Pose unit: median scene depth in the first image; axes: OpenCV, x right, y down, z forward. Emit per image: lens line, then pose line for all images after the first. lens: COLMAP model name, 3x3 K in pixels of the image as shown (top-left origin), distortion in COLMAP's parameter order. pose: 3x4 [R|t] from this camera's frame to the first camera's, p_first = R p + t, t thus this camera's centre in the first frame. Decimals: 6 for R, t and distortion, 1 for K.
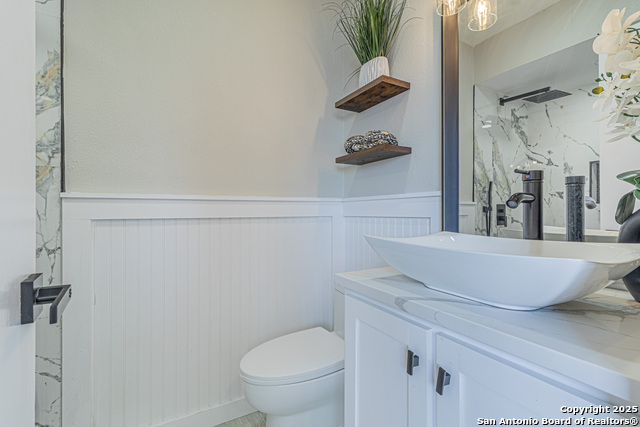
lens RADIAL K [[298.2, 0, 321.0], [0, 298.2, 214.2], [0, 0, 1]] dist [0.003386, 0.001231]
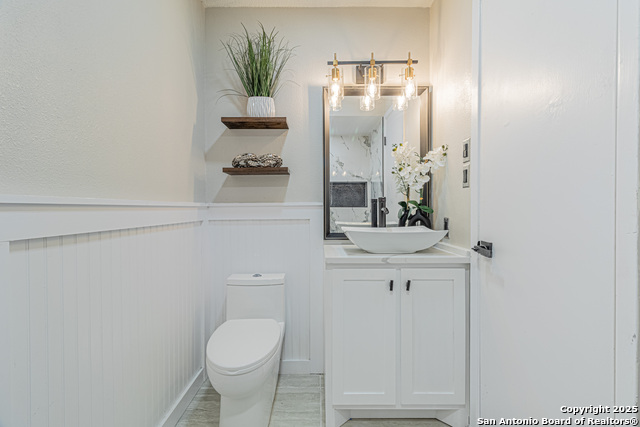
lens RADIAL K [[298.2, 0, 318.5], [0, 298.2, 213.3], [0, 0, 1]] dist [0.003386, 0.001231]
pose [[0.484099, -0.013414, 0.874911, -1.017201], [0.009914, 0.999902, 0.009845, -0.036380], [-0.874957, 0.003908, 0.484184, 0.213012]]
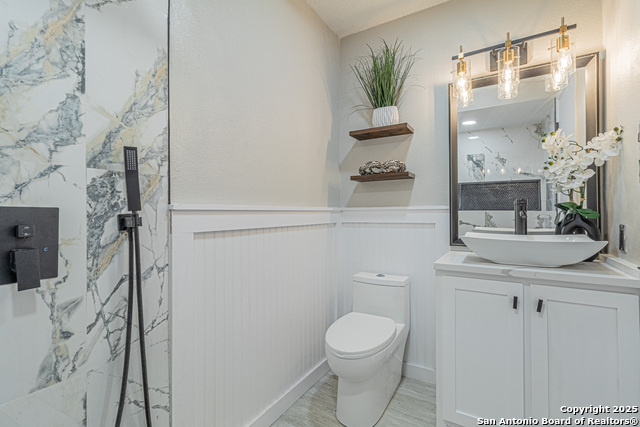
lens RADIAL K [[298.2, 0, 320.7], [0, 298.2, 213.3], [0, 0, 1]] dist [0.003386, 0.001231]
pose [[0.869193, -0.002407, 0.494466, -0.917268], [0.006451, 0.999958, -0.006472, -0.035961], [-0.494430, 0.008815, 0.869173, -0.024162]]
